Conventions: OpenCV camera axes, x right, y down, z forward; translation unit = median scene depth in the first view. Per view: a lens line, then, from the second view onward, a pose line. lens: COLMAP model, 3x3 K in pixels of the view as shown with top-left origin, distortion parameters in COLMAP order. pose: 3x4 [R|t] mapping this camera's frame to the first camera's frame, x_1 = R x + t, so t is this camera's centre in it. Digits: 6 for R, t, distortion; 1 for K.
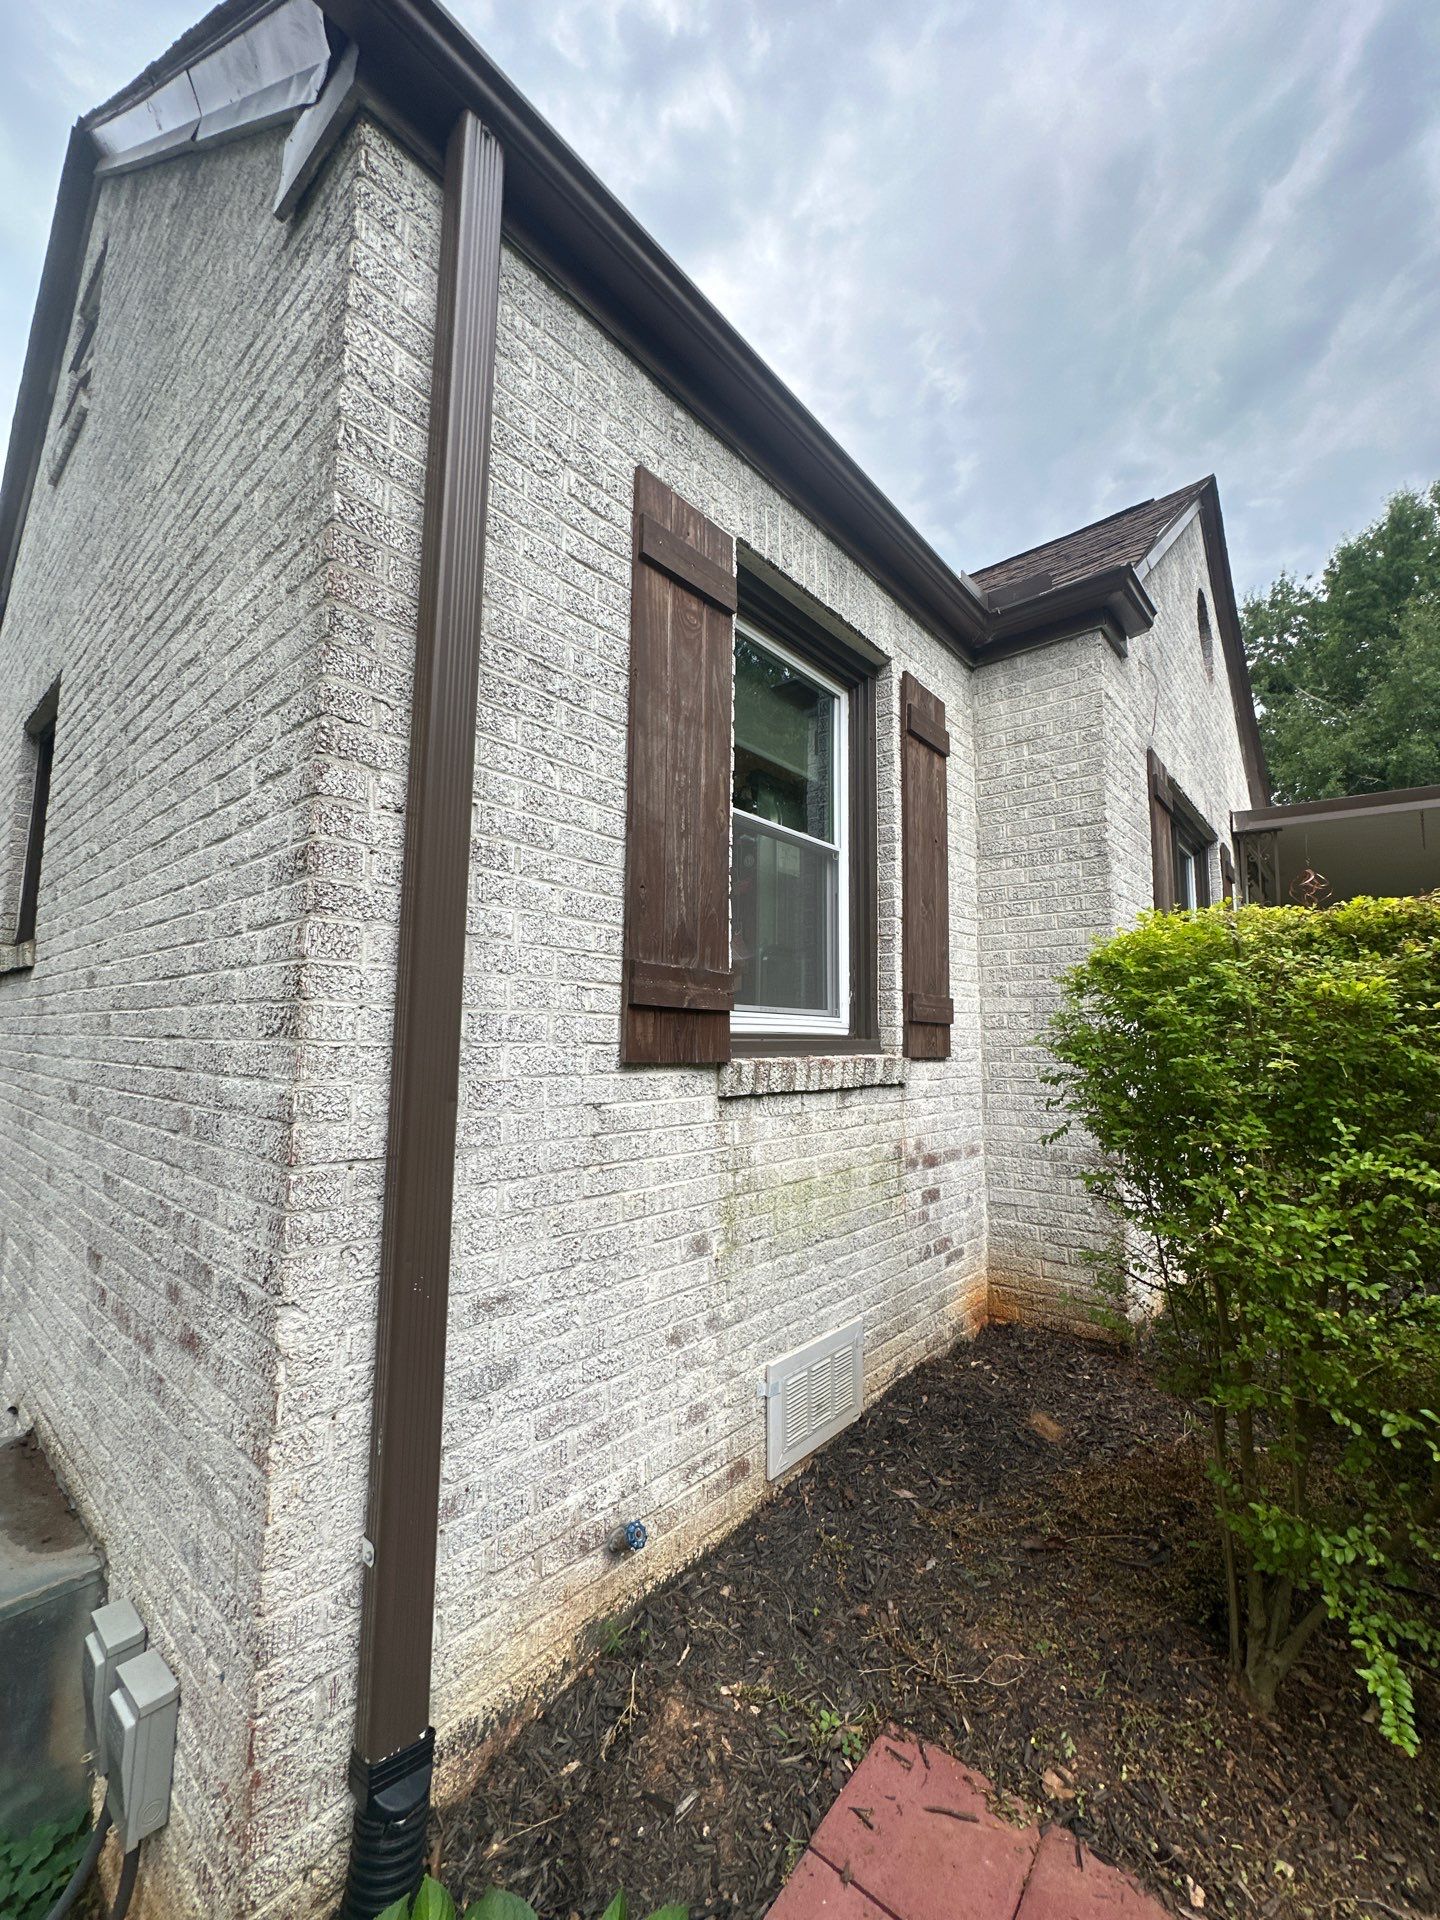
lens RADIAL K [[768.8, 0, 720.0], [0, 768.8, 960.0], [0, 0, 1]] dist [0.000917, 0.000199]
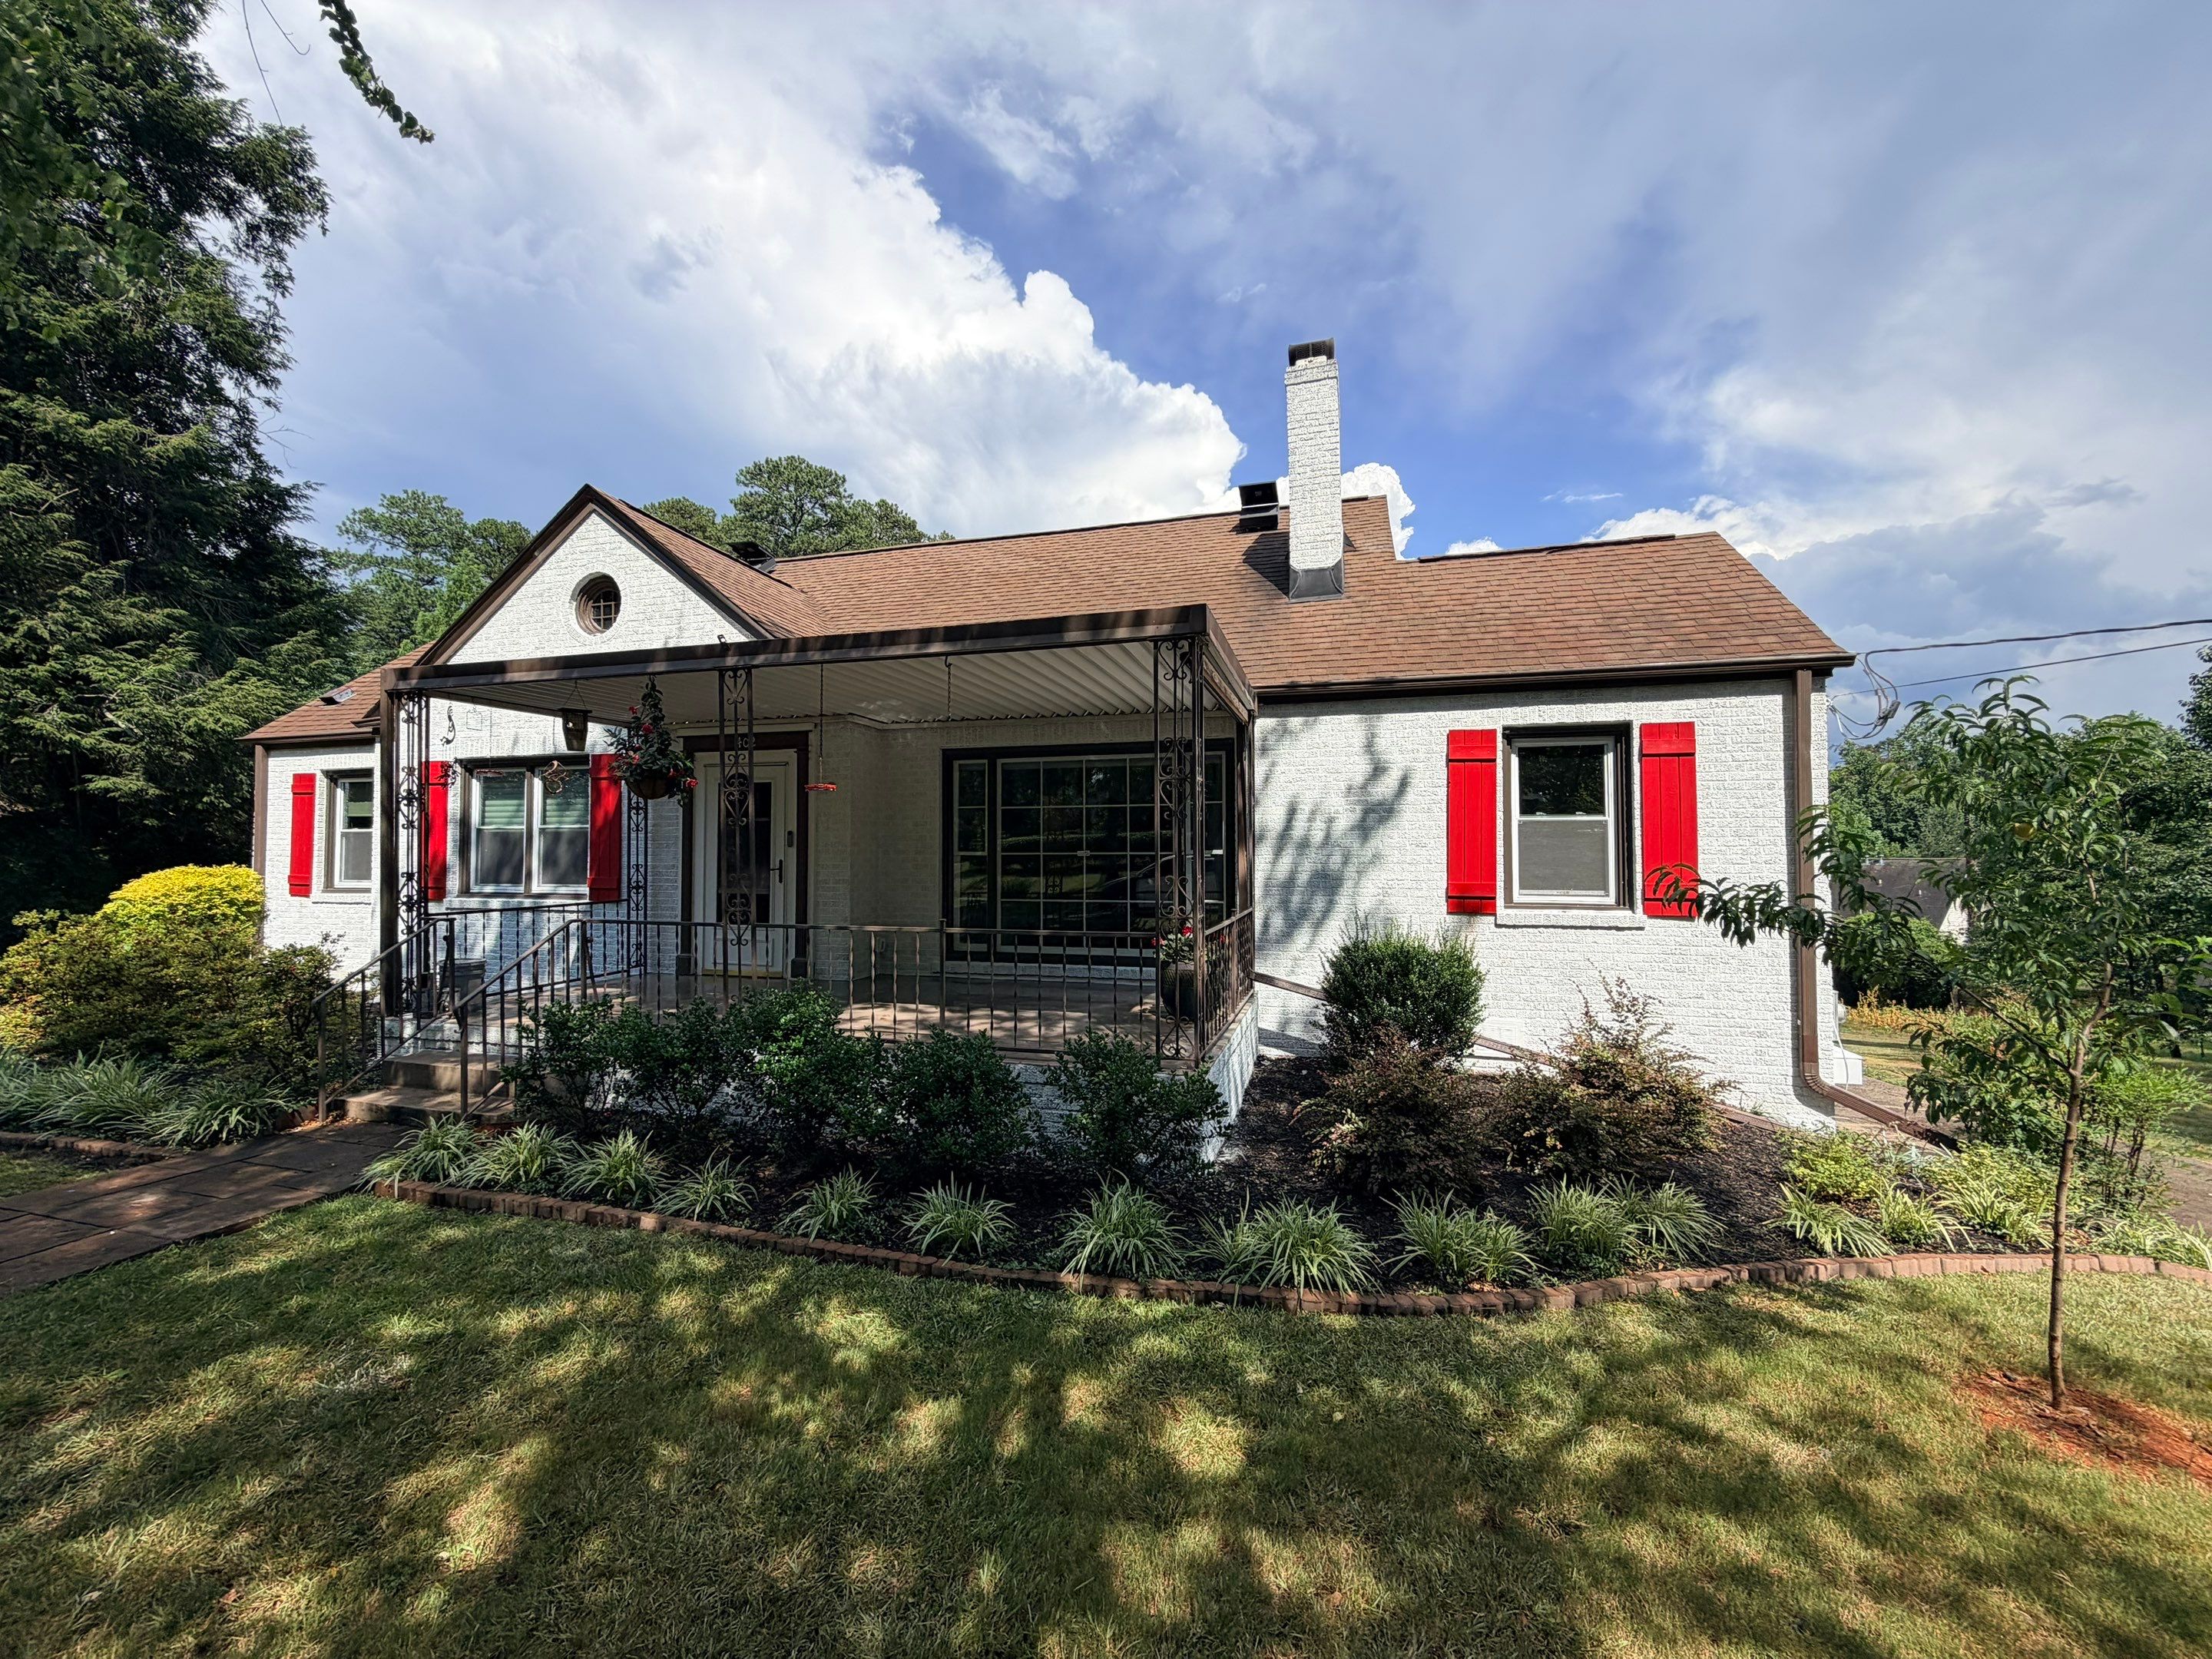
lens RADIAL K [[885.7, 0, 1102.5], [0, 885.7, 832.8], [0, 0, 1]] dist [0.000917, 0.000199]
pose [[0.415944, -0.041258, -0.908454, 5.456211], [0.101978, 0.994786, 0.001513, 0.183296], [0.903654, -0.093271, 0.417983, 2.507635]]
